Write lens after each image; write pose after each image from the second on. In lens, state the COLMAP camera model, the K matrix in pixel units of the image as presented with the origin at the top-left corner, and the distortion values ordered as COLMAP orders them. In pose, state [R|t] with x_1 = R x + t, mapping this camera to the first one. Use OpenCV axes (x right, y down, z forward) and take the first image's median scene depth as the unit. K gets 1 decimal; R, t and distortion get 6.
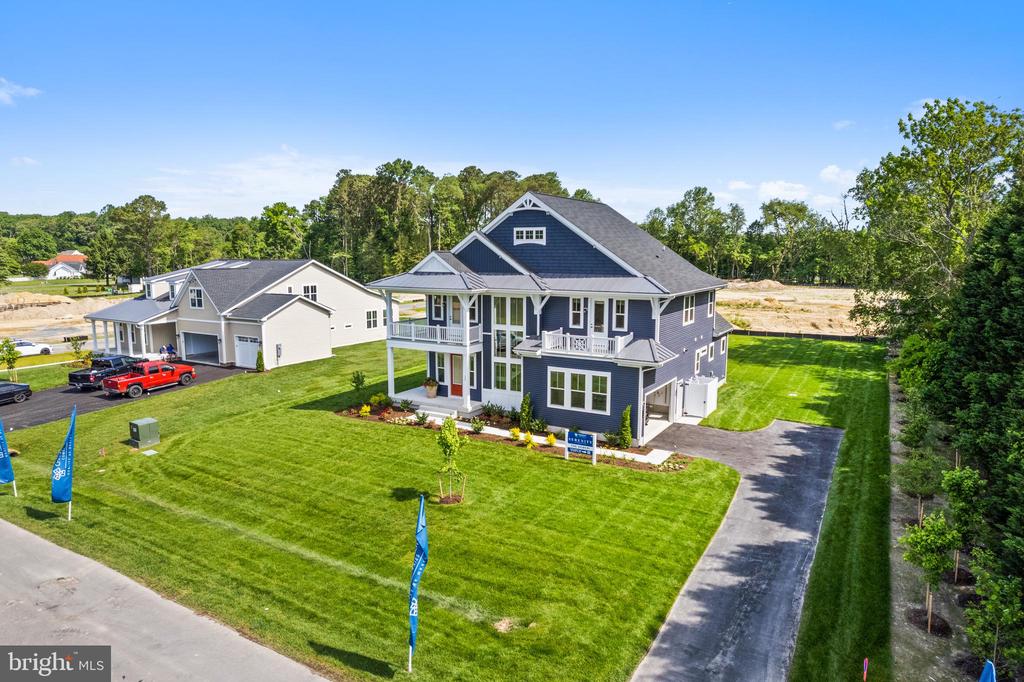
lens RADIAL K [[653.4, 0, 516.7], [0, 653.4, 339.4], [0, 0, 1]] dist [-0.034105, 0.000109]
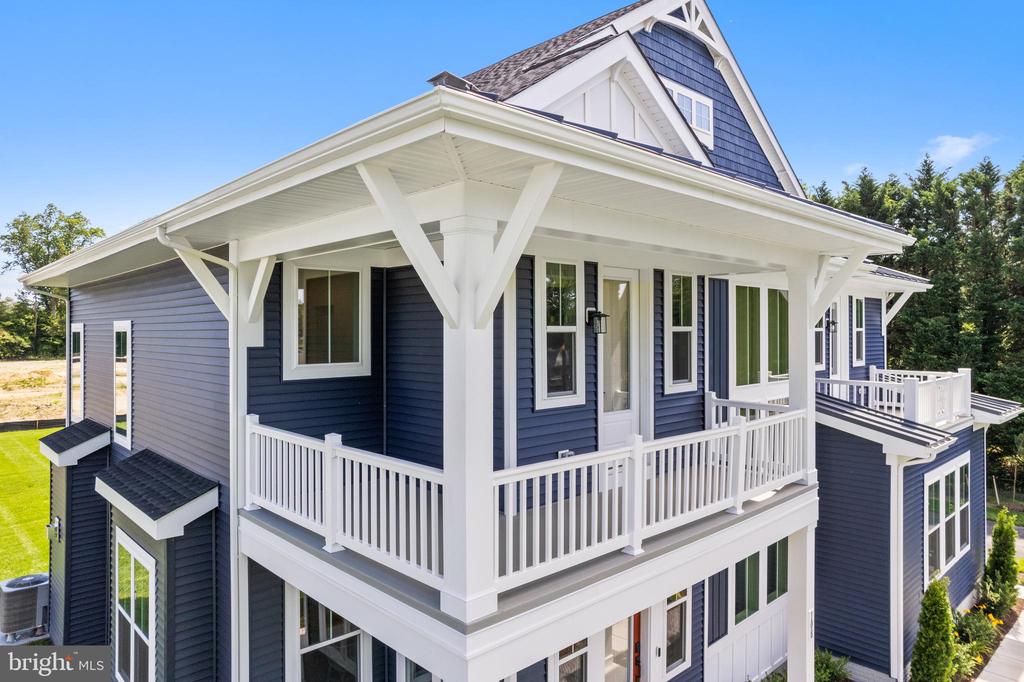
lens RADIAL K [[656.5, 0, 518.2], [0, 656.5, 322.9], [0, 0, 1]] dist [-0.029385, -0.000252]
pose [[0.277896, 0.009338, 0.960566, -0.326053], [0.131573, 0.990159, -0.047690, -0.049042], [-0.951558, 0.139637, 0.273933, 1.020607]]
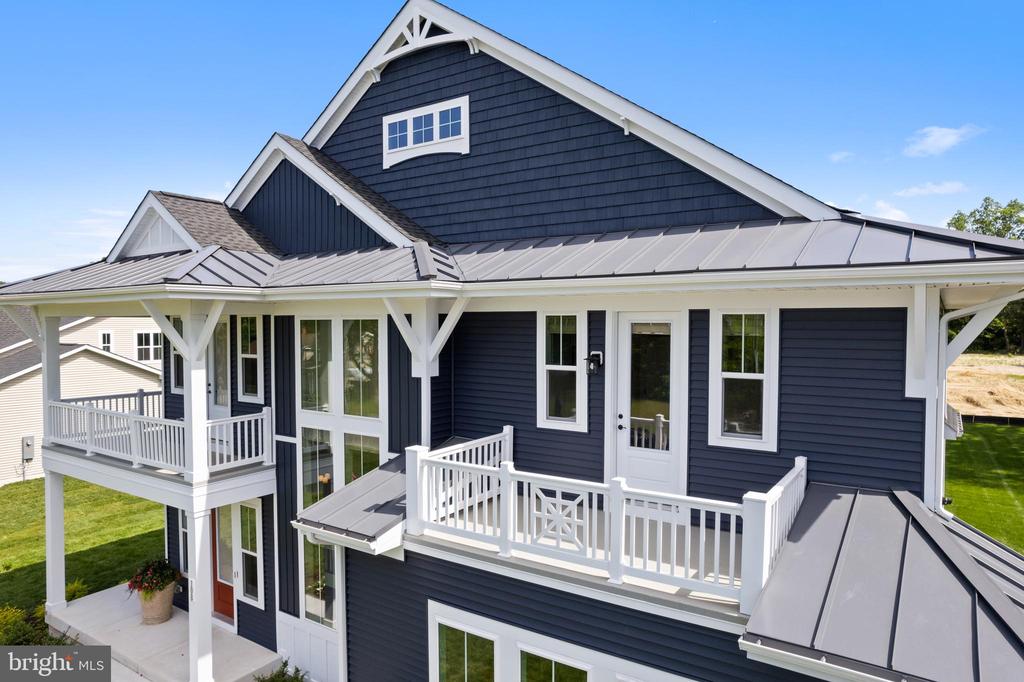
lens RADIAL K [[653.4, 0, 516.7], [0, 653.4, 339.4], [0, 0, 1]] dist [-0.034105, 0.000109]
pose [[0.998231, -0.000646, -0.059450, 0.085423], [-0.005806, 0.994102, -0.108298, -0.023835], [0.059169, 0.108452, 0.992339, 0.708170]]
